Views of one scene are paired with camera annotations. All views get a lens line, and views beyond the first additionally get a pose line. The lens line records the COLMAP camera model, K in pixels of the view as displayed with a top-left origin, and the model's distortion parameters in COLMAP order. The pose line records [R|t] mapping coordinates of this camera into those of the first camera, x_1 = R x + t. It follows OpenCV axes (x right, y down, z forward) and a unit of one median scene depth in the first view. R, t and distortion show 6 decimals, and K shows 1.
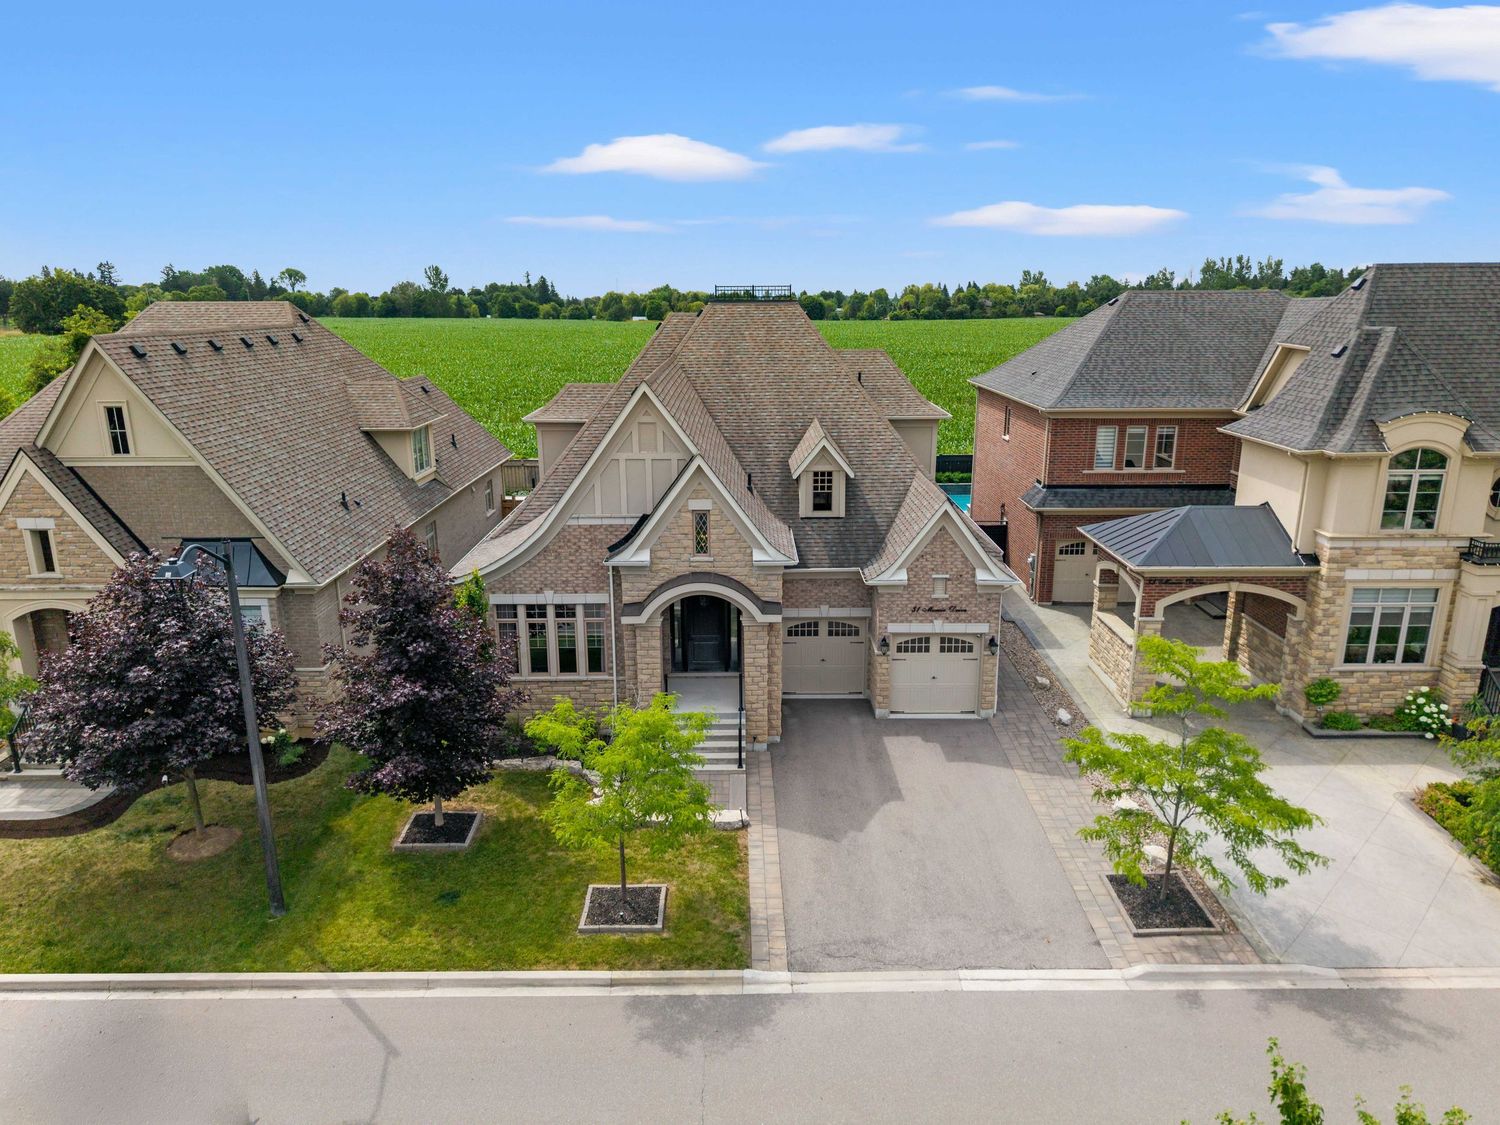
lens RADIAL K [[1003.6, 0, 749.2], [0, 1003.6, 530.5], [0, 0, 1]] dist [0.035848, -0.045378]
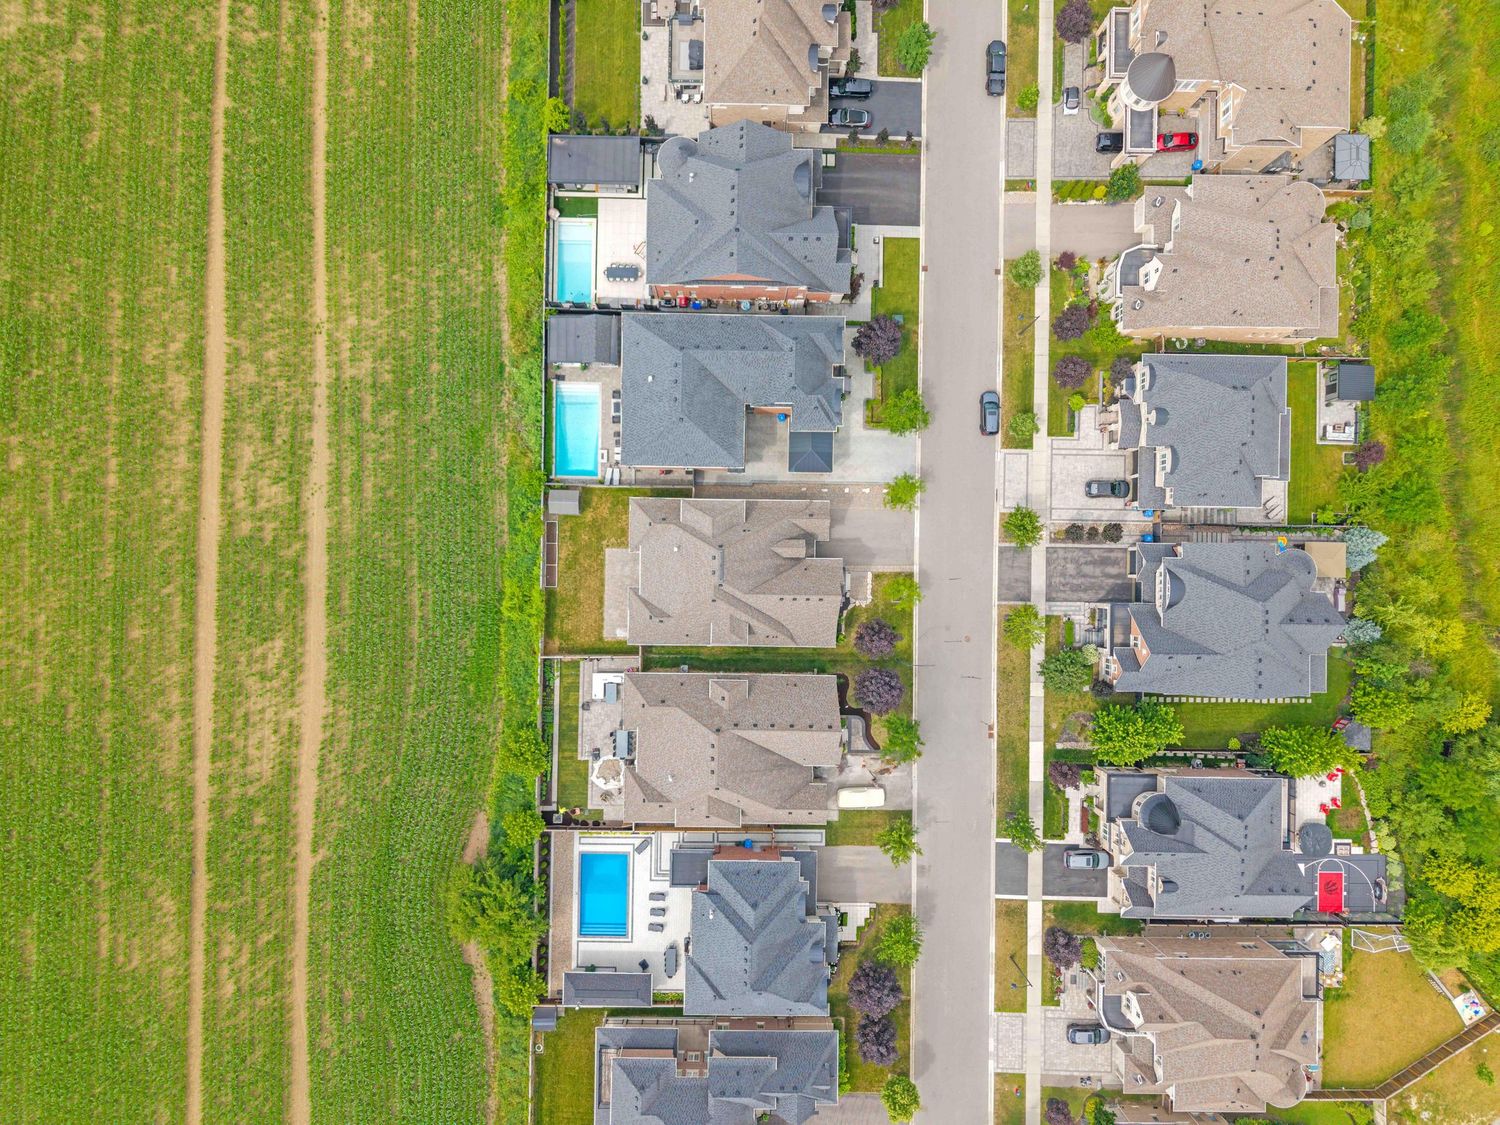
lens RADIAL K [[1003.6, 0, 747.5], [0, 1003.6, 560.8], [0, 0, 1]] dist [0.035848, -0.045378]
pose [[0.018041, -0.999674, 0.018056, -0.039867], [0.234586, 0.021787, 0.971851, -3.866361], [-0.971928, -0.013298, 0.234902, 0.393353]]
